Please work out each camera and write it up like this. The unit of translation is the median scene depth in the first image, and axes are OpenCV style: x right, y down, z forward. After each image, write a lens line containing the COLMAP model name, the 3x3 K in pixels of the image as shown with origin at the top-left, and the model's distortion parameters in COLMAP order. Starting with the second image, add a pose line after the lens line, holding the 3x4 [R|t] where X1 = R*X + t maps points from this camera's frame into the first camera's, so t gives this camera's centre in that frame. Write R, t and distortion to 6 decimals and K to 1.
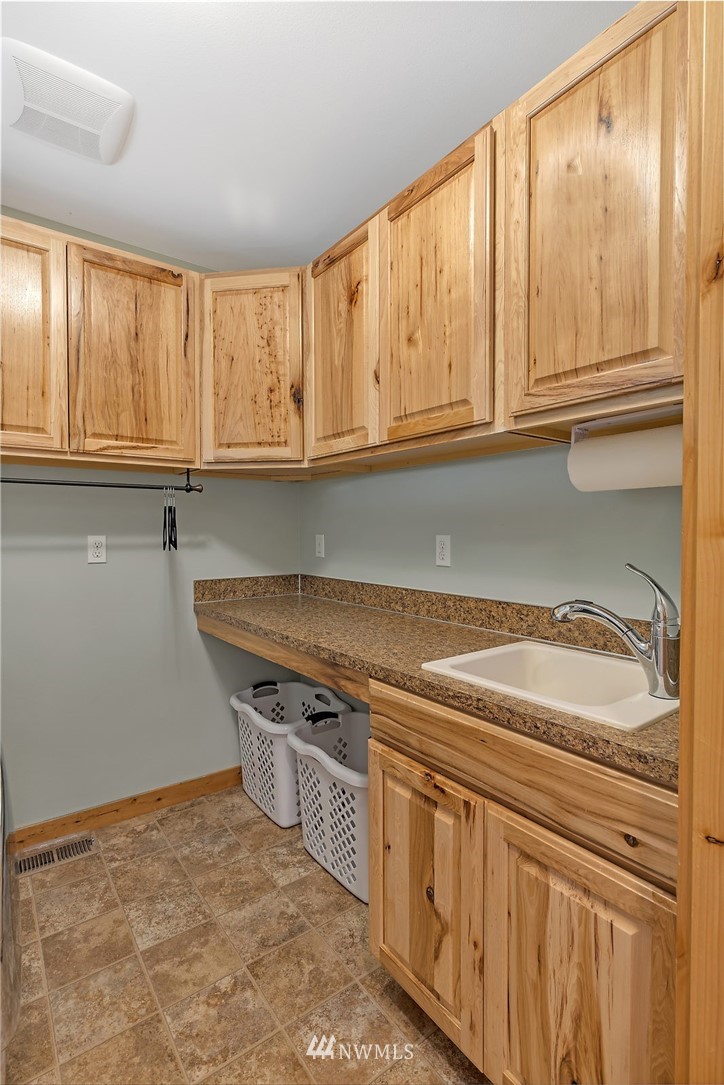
lens RADIAL K [[518.4, 0, 362.5], [0, 518.4, 538.5], [0, 0, 1]] dist [0.000403, 0.002032]
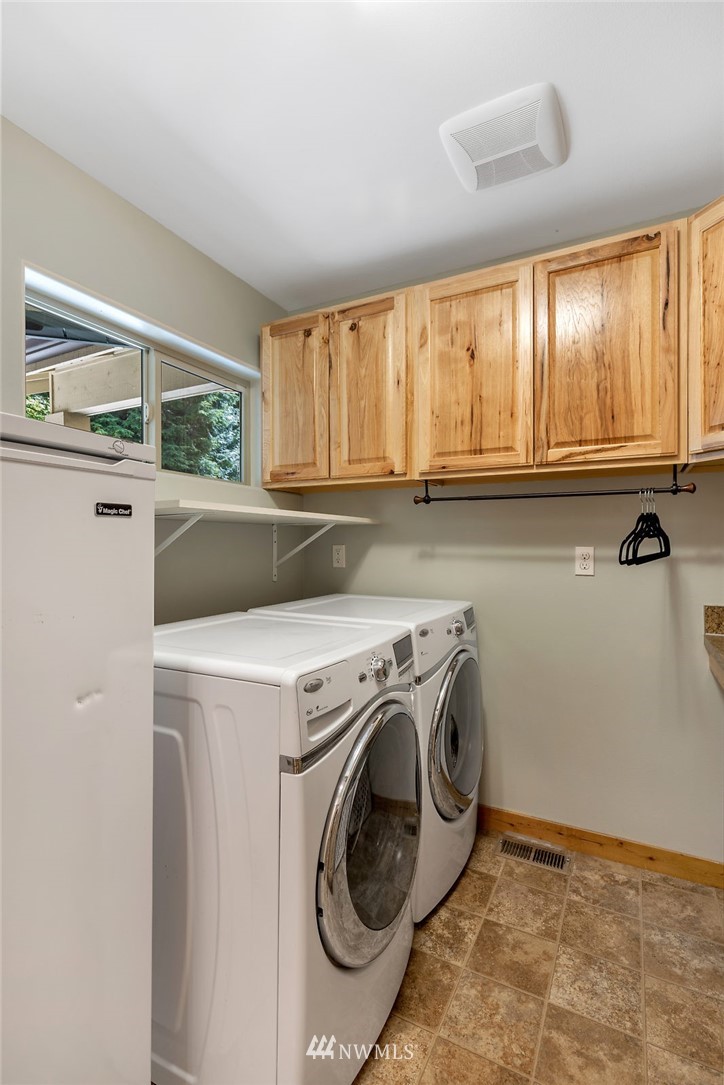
lens RADIAL K [[518.4, 0, 361.7], [0, 518.4, 543.1], [0, 0, 1]] dist [0.000403, 0.002032]
pose [[0.431103, -0.000605, -0.902303, 0.206623], [-0.016366, 0.999830, -0.008490, 0.001886], [0.902154, 0.018427, 0.431020, 0.239839]]
